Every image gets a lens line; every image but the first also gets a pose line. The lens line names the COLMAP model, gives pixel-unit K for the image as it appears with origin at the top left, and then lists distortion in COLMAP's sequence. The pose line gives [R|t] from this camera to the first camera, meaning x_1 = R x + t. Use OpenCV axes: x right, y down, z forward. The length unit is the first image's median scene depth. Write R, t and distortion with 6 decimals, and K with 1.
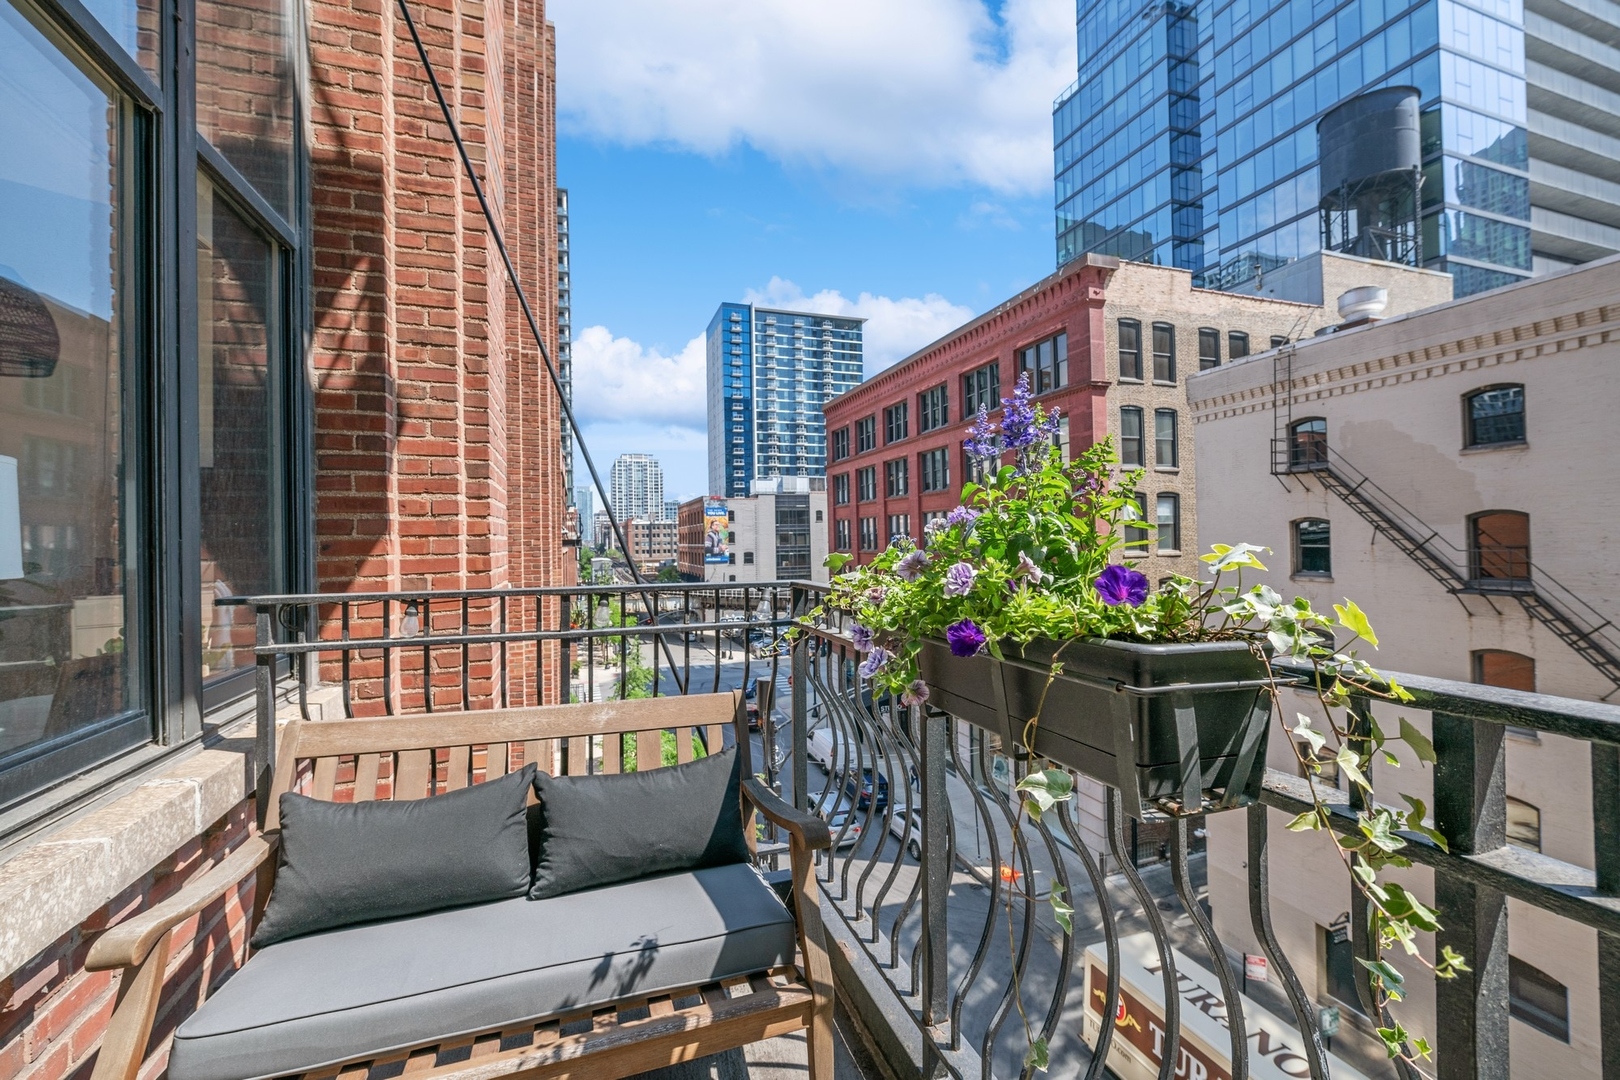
lens RADIAL K [[644.8, 0, 803.7], [0, 644.8, 538.3], [0, 0, 1]] dist [-0.002073, -0.000491]
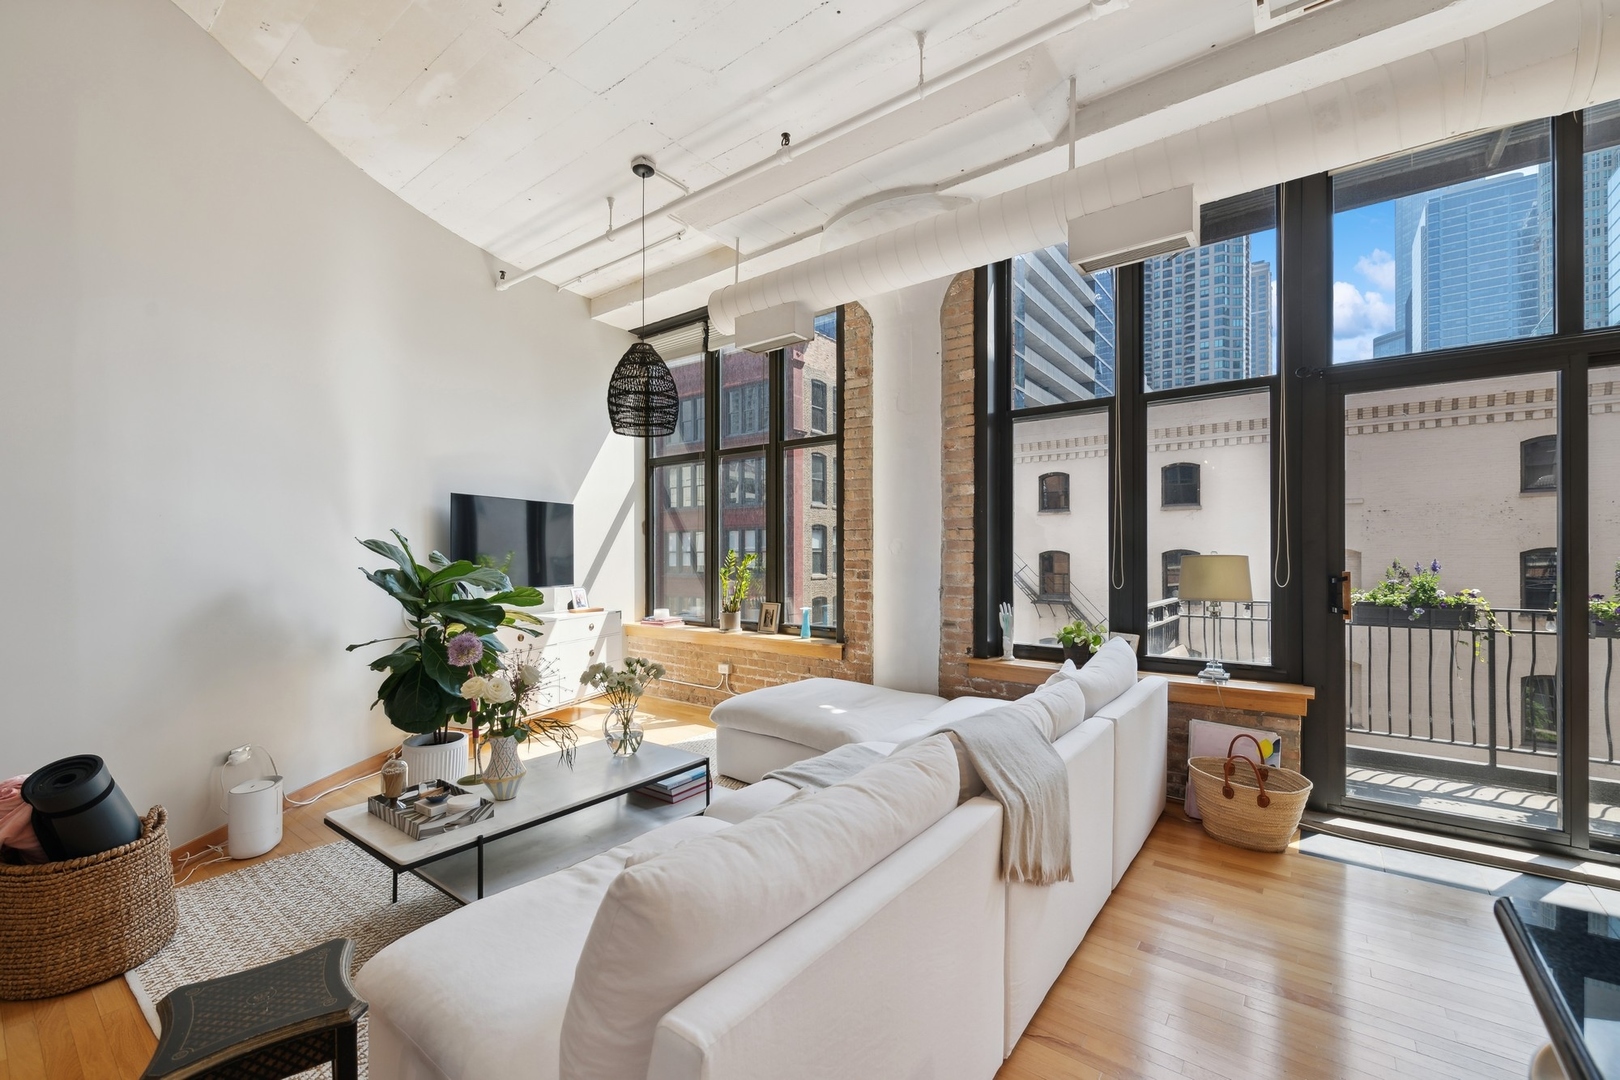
lens RADIAL K [[661.8, 0, 802.6], [0, 661.8, 556.8], [0, 0, 1]] dist [0.002787, -0.000518]
pose [[0.839105, 0.021055, 0.543562, -0.183005], [-0.020514, 0.999765, -0.007059, -0.002590], [-0.543583, -0.005227, 0.839339, -0.022567]]
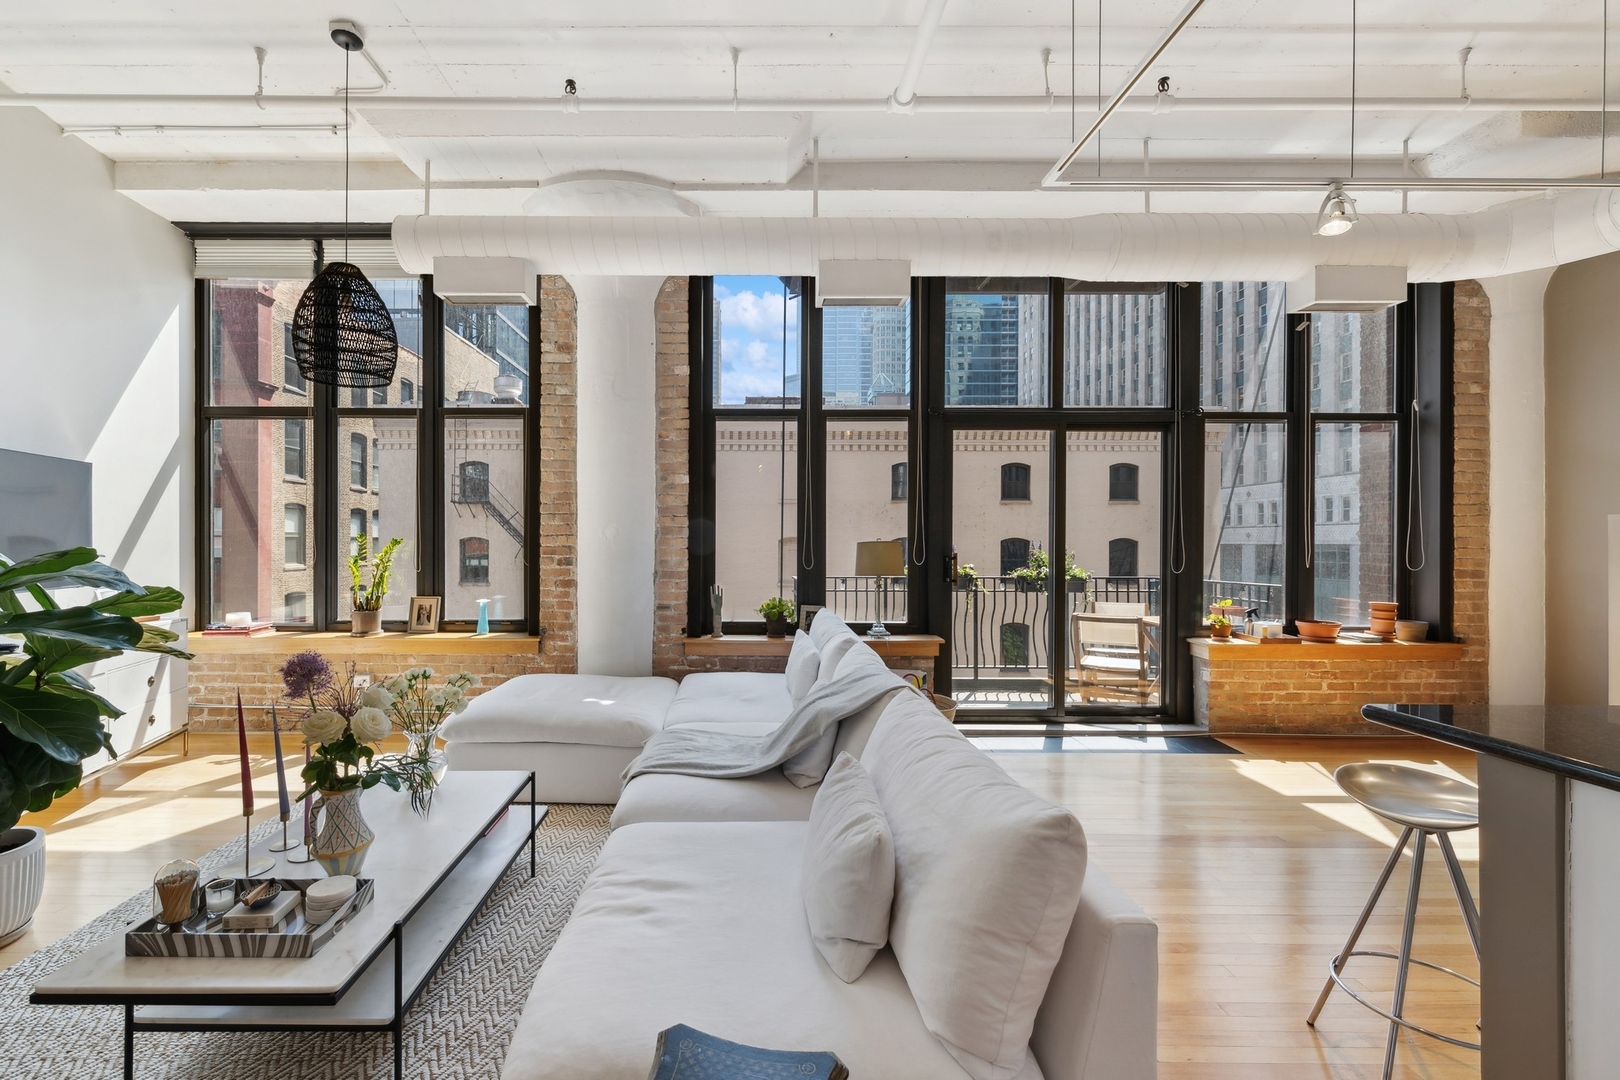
lens RADIAL K [[667.3, 0, 741.9], [0, 667.3, 547.5], [0, 0, 1]] dist [0.002497, -0.000532]
pose [[0.339391, 0.015728, 0.940514, -0.214173], [-0.012777, 0.999845, -0.012110, -0.001524], [-0.940559, -0.007907, 0.339539, 0.013614]]
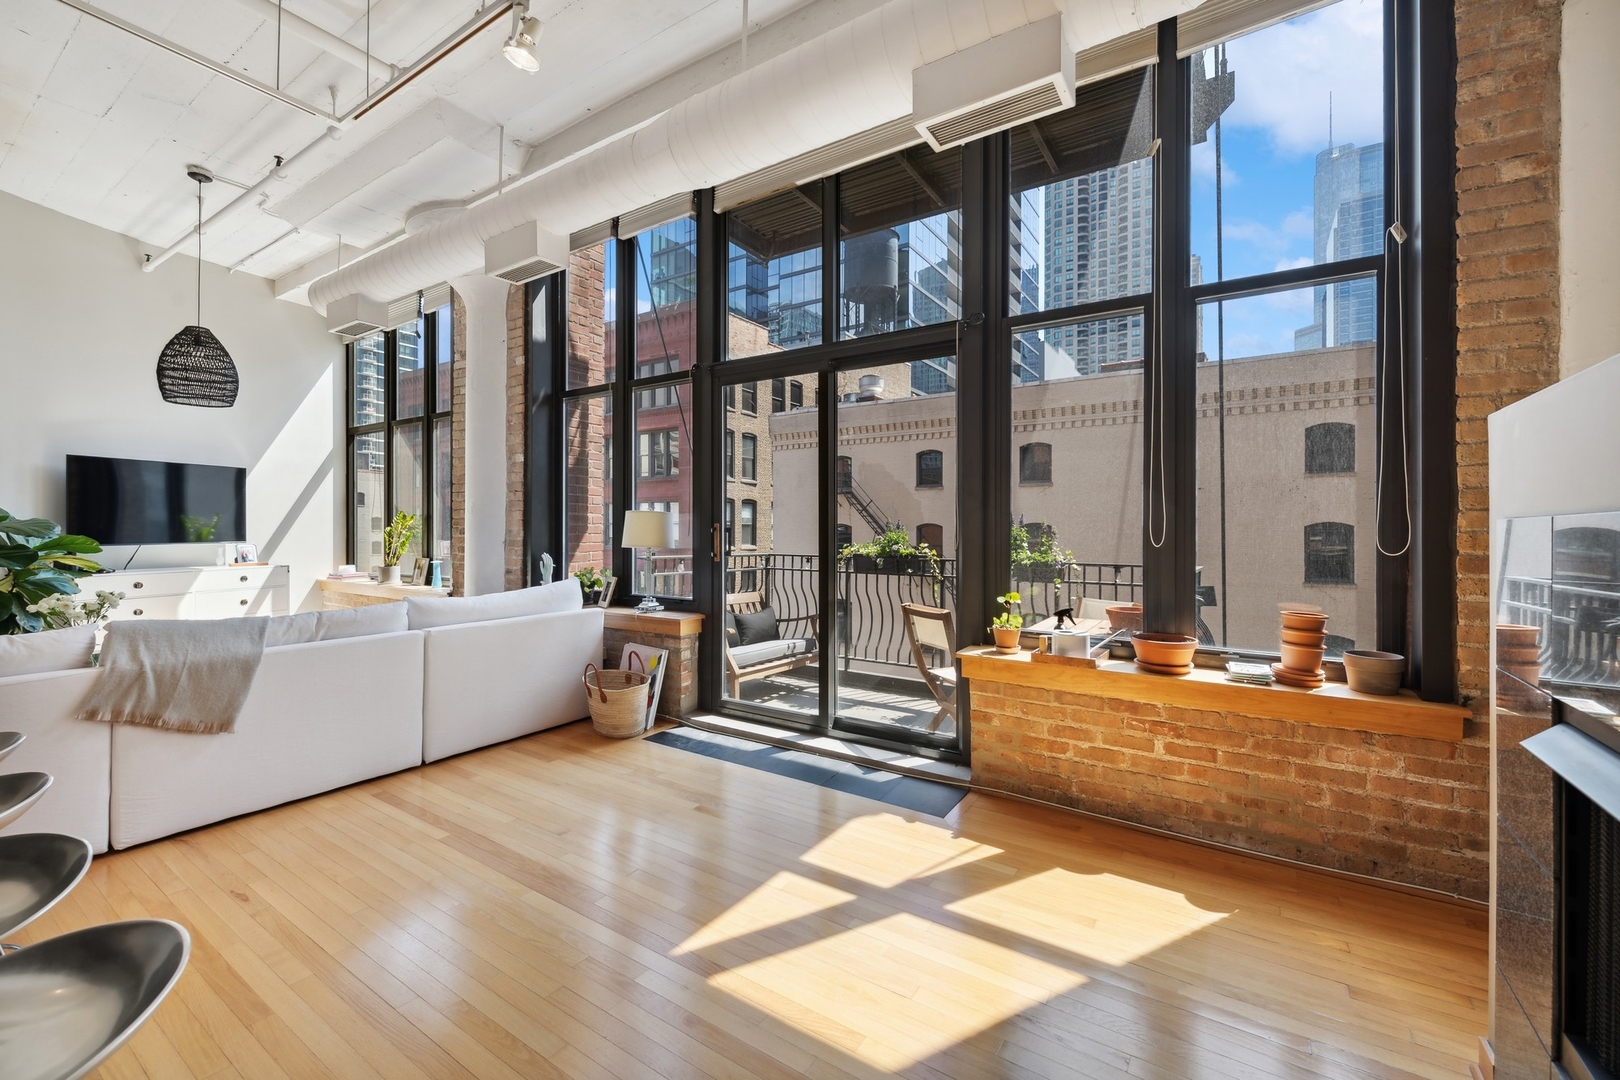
lens RADIAL K [[654.2, 0, 812.3], [0, 654.2, 532.7], [0, 0, 1]] dist [0.011282, -0.005589]
pose [[0.794387, 0.024732, 0.606909, -0.117296], [-0.025827, 0.999642, -0.006931, -0.000449], [-0.606863, -0.010169, 0.794741, -0.100866]]
